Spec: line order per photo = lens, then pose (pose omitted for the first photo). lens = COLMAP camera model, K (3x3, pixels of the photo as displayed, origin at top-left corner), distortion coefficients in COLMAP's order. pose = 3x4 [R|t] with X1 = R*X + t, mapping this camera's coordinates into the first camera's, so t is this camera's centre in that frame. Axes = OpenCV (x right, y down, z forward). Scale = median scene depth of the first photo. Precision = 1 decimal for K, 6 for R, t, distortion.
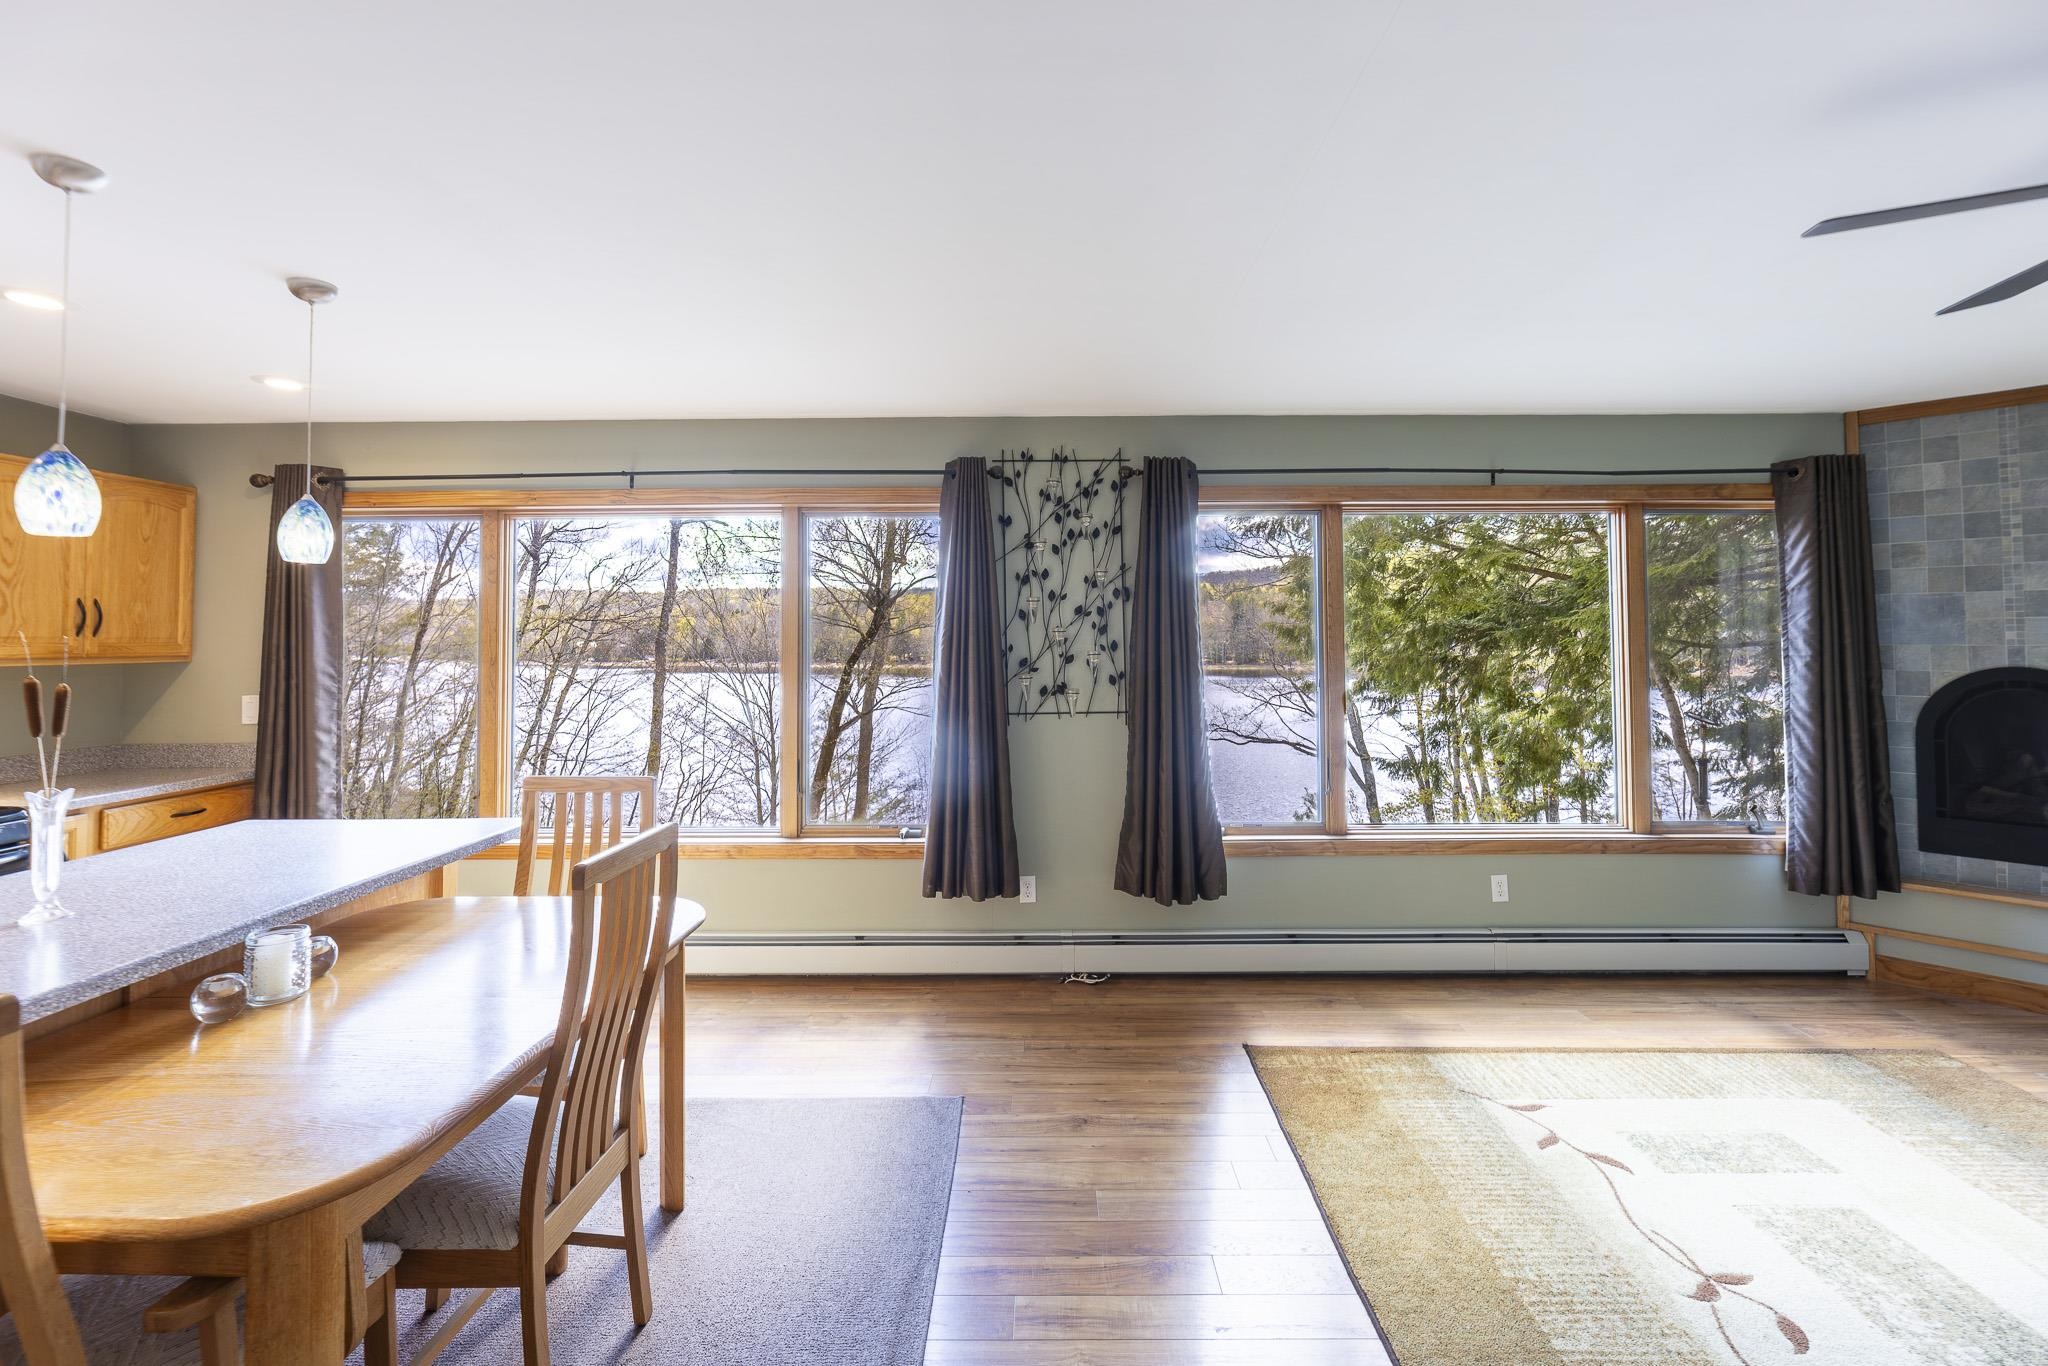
lens RADIAL K [[899.1, 0, 1041.2], [0, 899.1, 615.7], [0, 0, 1]] dist [-0.004368, 0.001286]
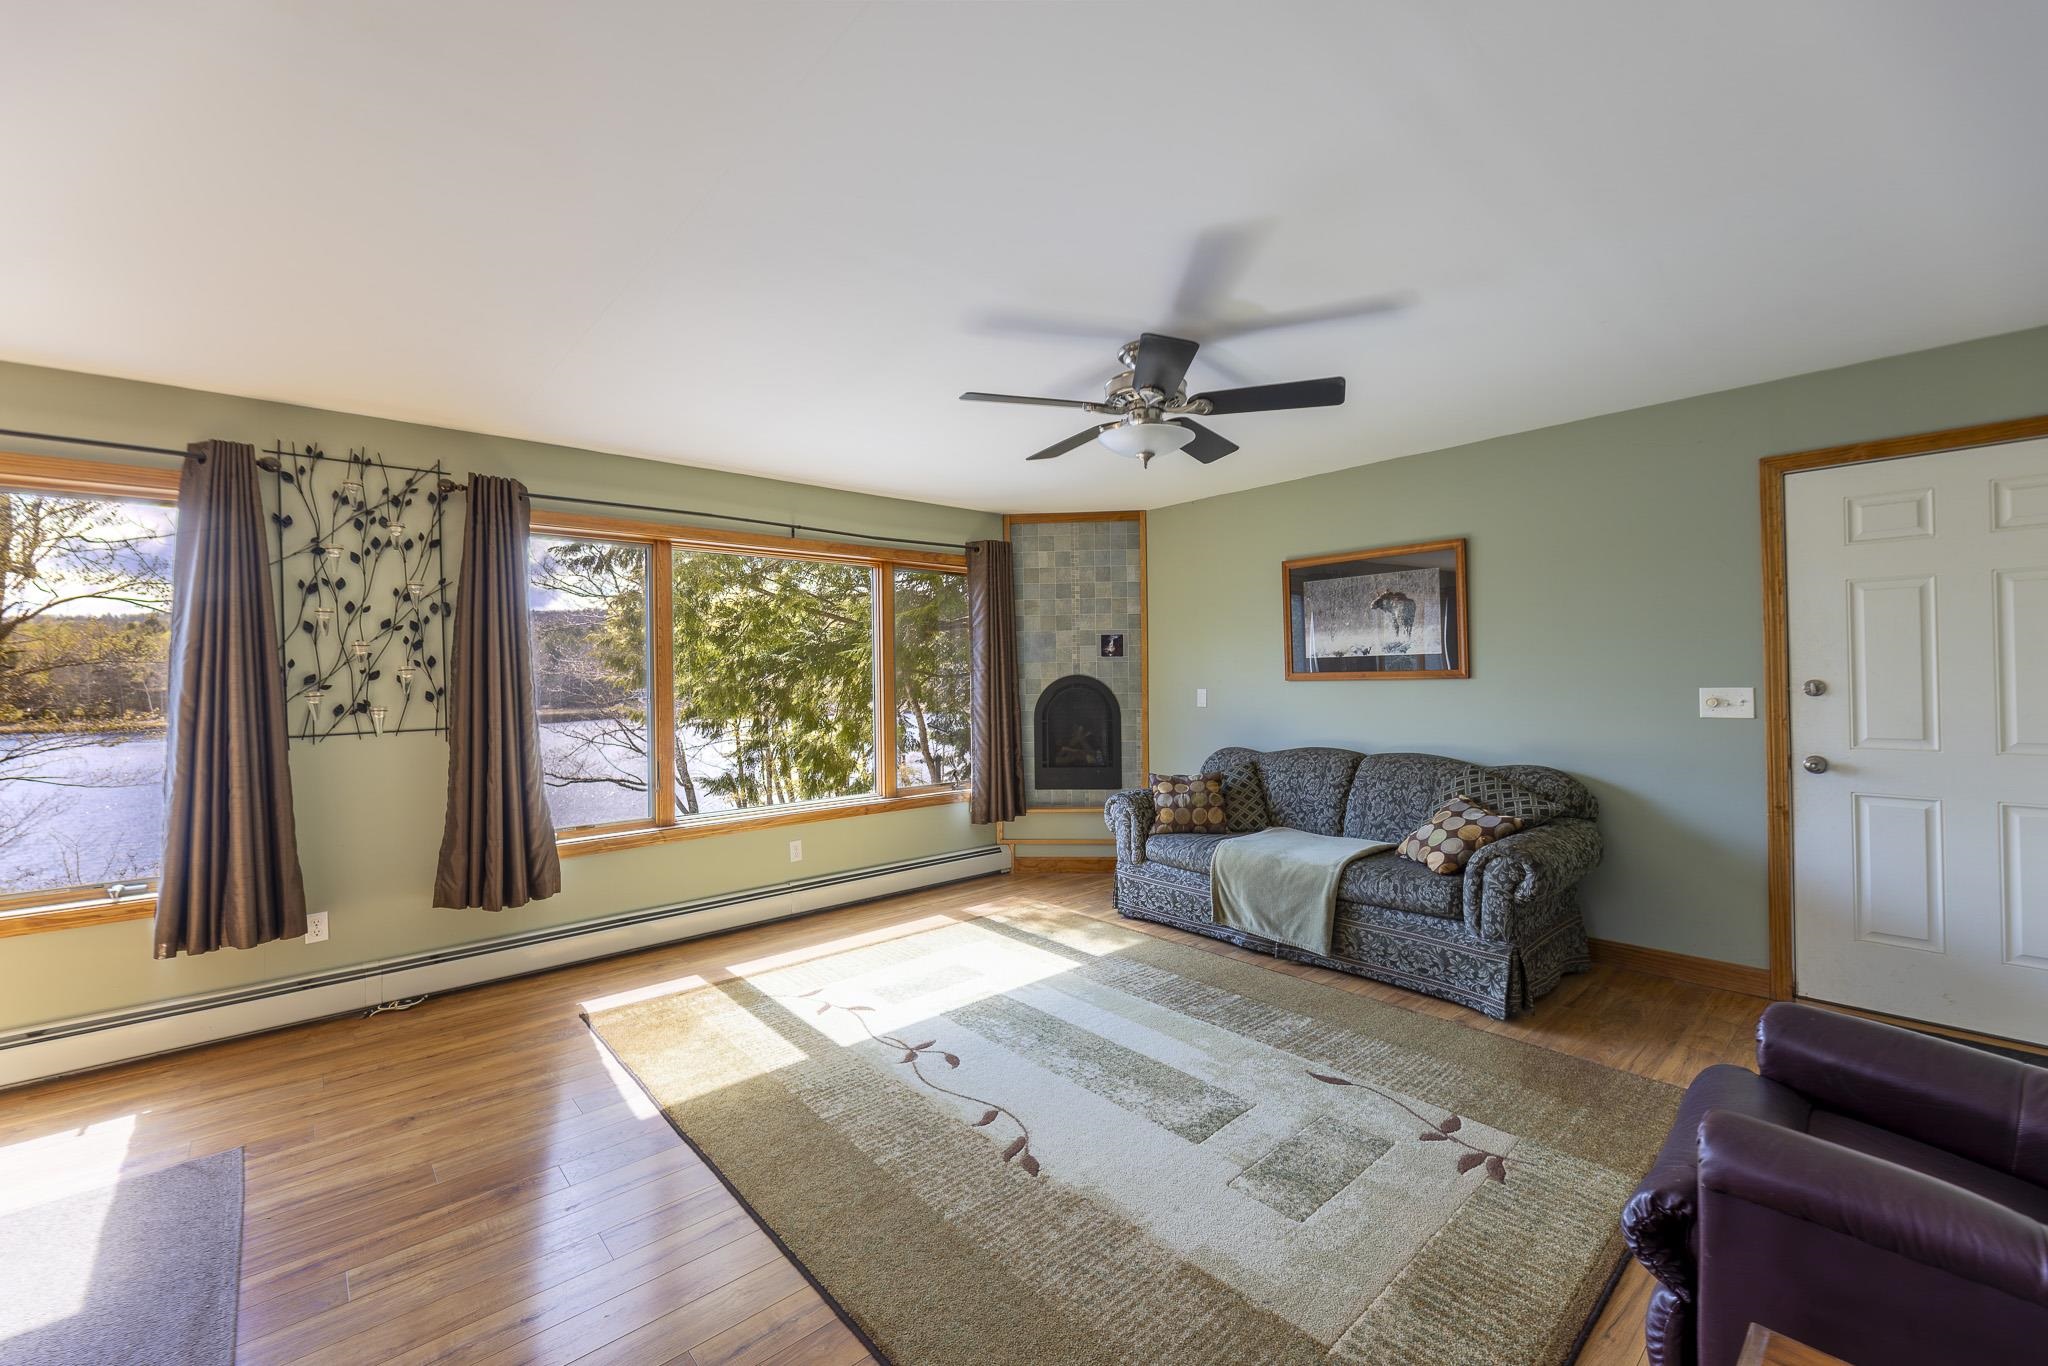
lens RADIAL K [[842.0, 0, 1028.4], [0, 842.0, 672.8], [0, 0, 1]] dist [-0.004897, 0.000202]
pose [[0.745474, -0.000911, 0.666534, -0.045881], [-0.008567, 0.999903, 0.010948, 0.031421], [-0.666479, -0.013871, 0.745395, -0.119913]]
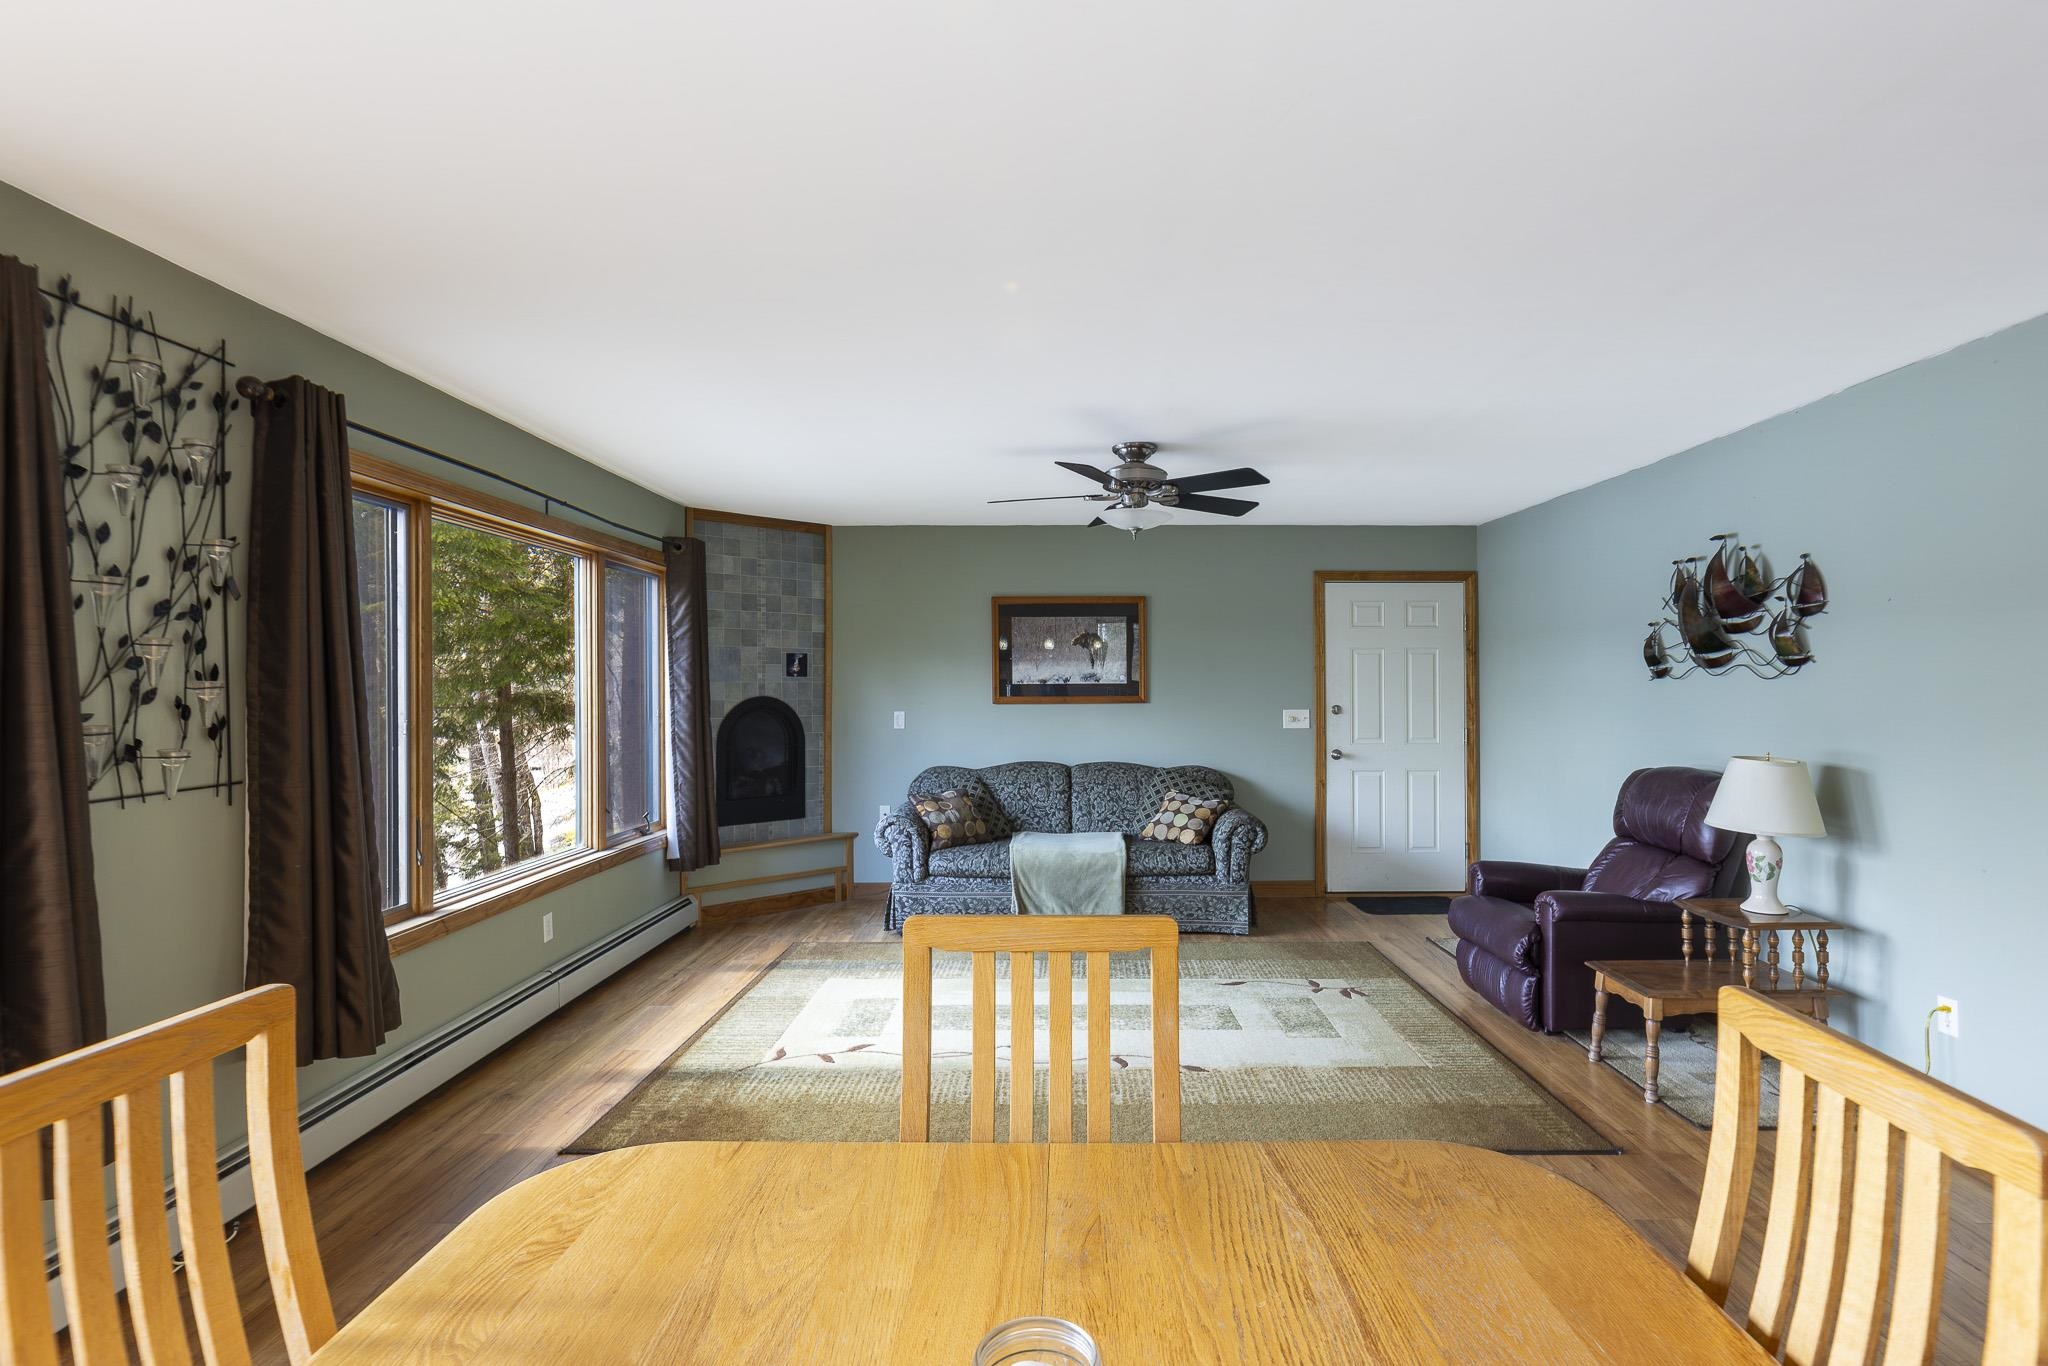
lens RADIAL K [[1055.2, 0, 1022.7], [0, 1055.2, 681.2], [0, 0, 1]] dist [-0.002705, -0.000019]
pose [[-0.018961, 0.009956, 0.999771, -0.648147], [-0.026516, 0.999594, -0.010457, 0.033214], [-0.999469, -0.026708, -0.018689, 0.507844]]
